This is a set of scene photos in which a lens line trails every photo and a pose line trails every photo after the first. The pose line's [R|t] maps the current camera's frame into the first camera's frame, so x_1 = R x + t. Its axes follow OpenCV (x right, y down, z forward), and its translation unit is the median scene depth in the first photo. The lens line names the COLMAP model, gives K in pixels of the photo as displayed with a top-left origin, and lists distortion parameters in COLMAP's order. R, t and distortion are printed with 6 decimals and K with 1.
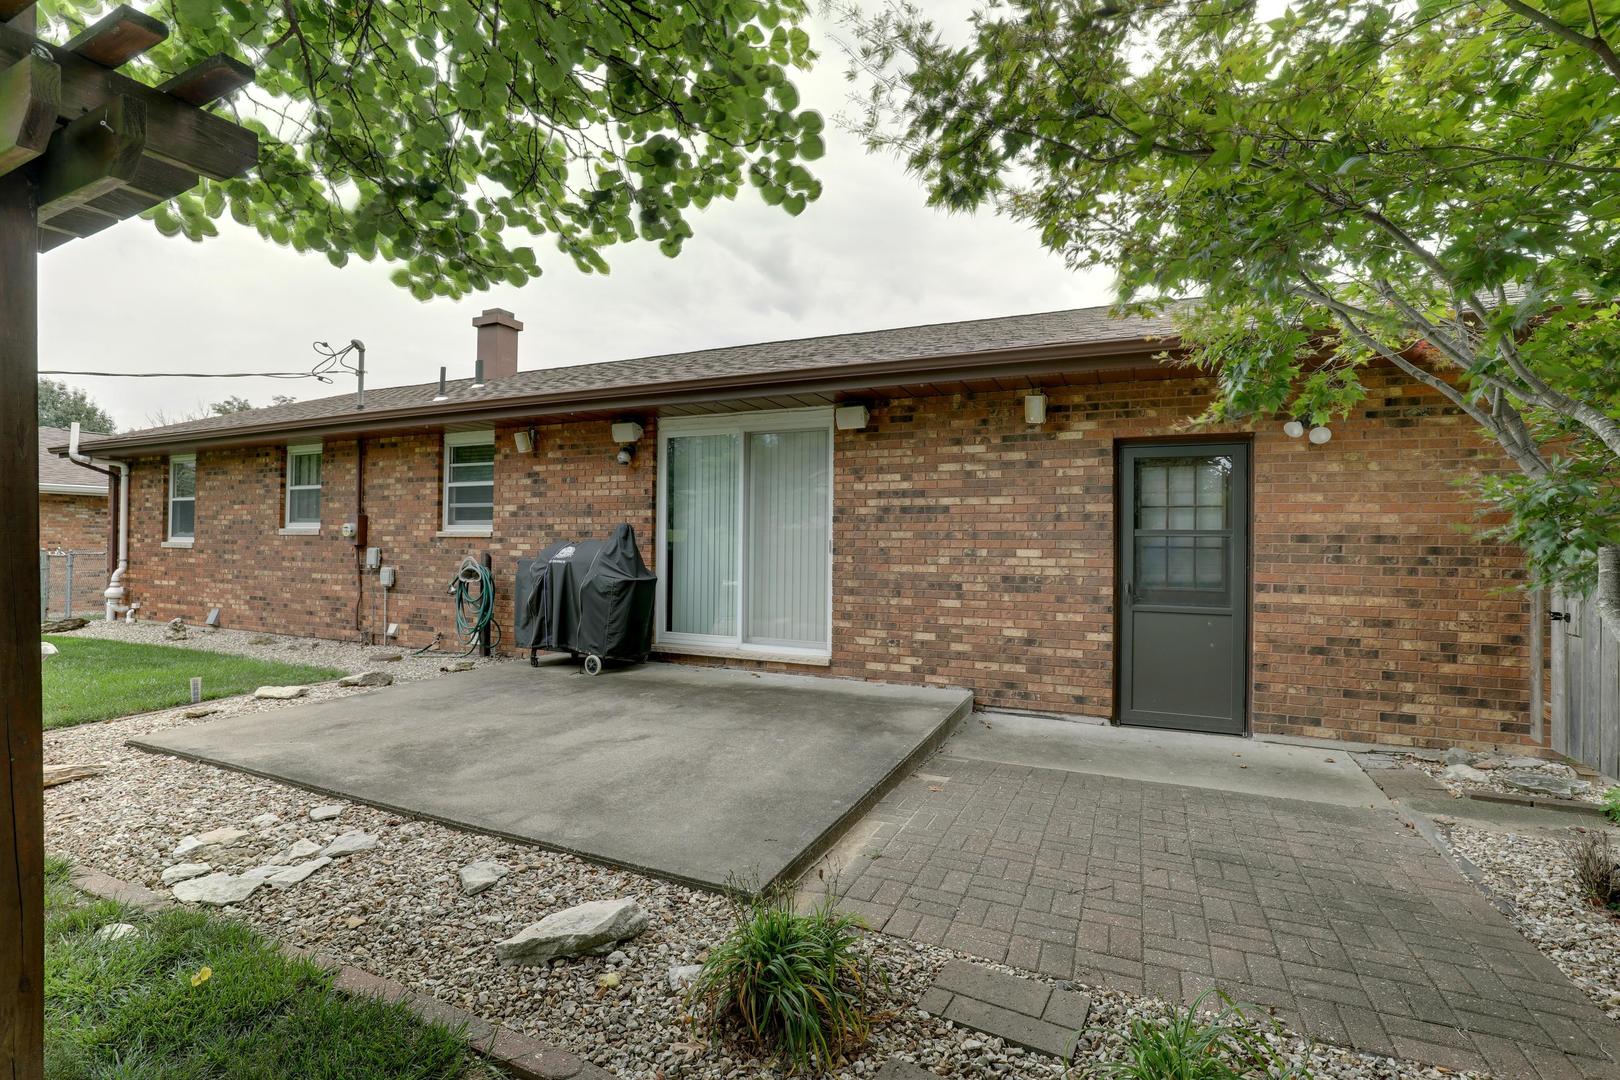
lens RADIAL K [[735.3, 0, 810.0], [0, 735.3, 540.0], [0, 0, 1]] dist [-0.048886, 0.010479]
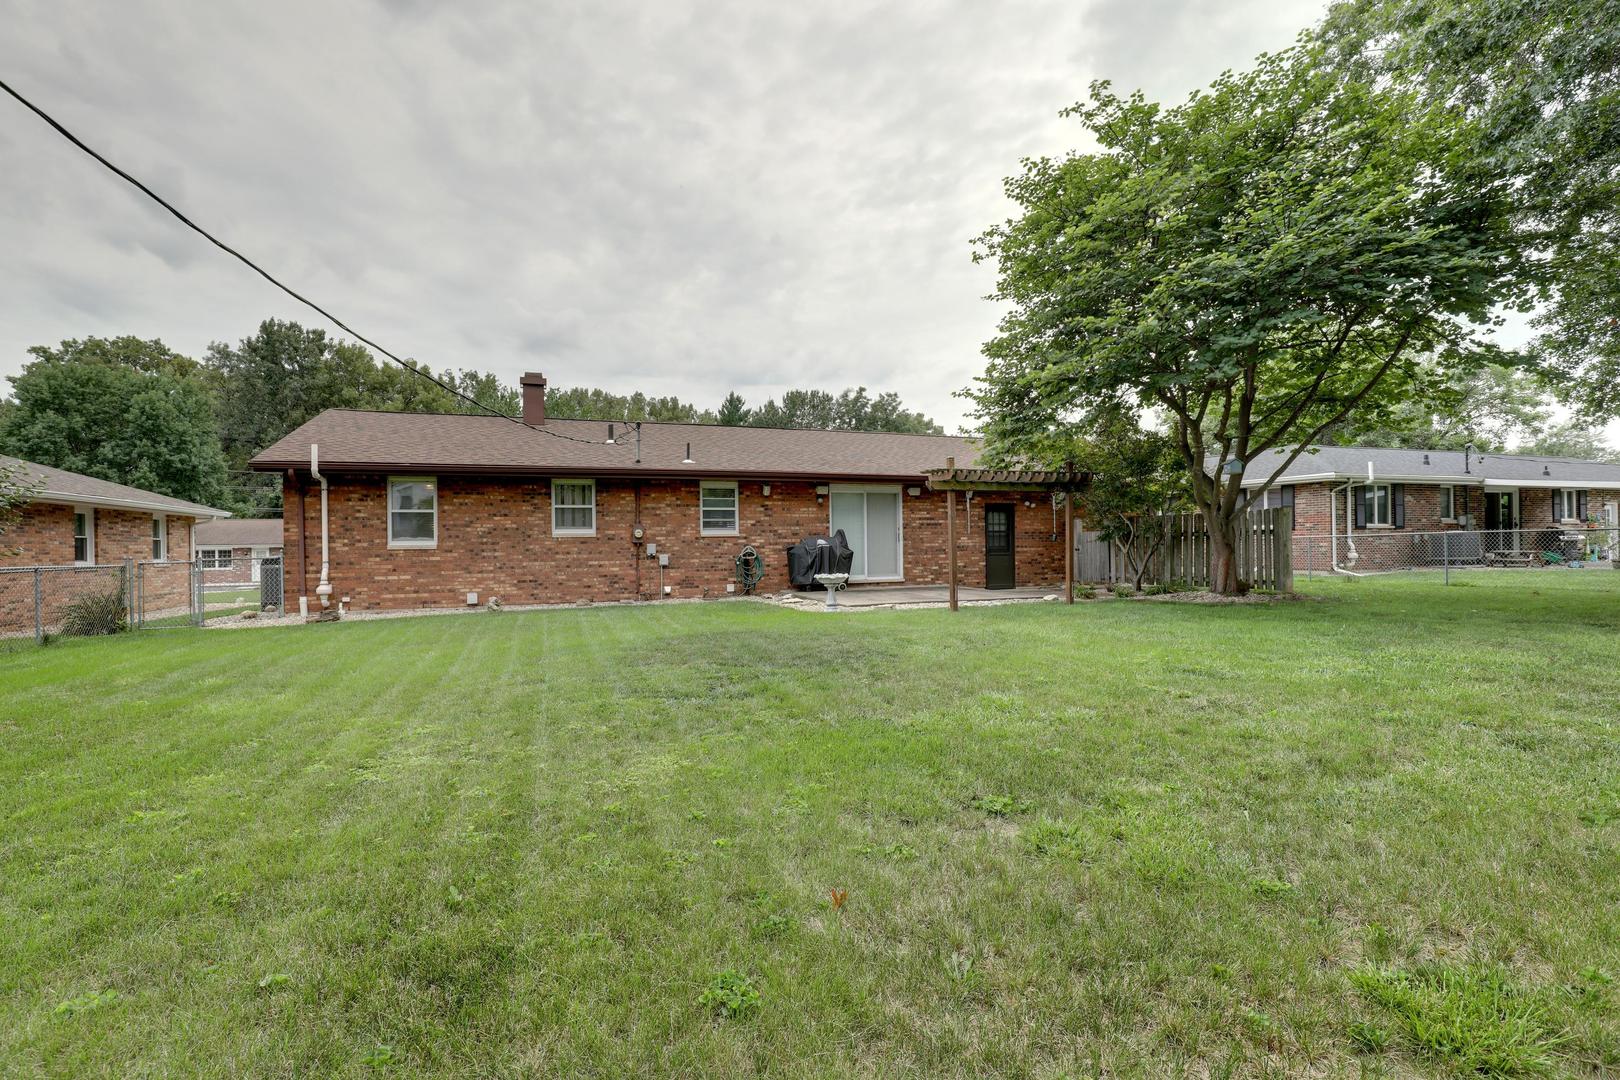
lens RADIAL K [[735.3, 0, 810.0], [0, 735.3, 540.0], [0, 0, 1]] dist [-0.048886, 0.010479]
pose [[0.712674, -0.018964, 0.701239, -1.635946], [0.012248, 0.999819, 0.014591, -0.020162], [-0.701388, -0.001810, 0.712777, -0.538203]]
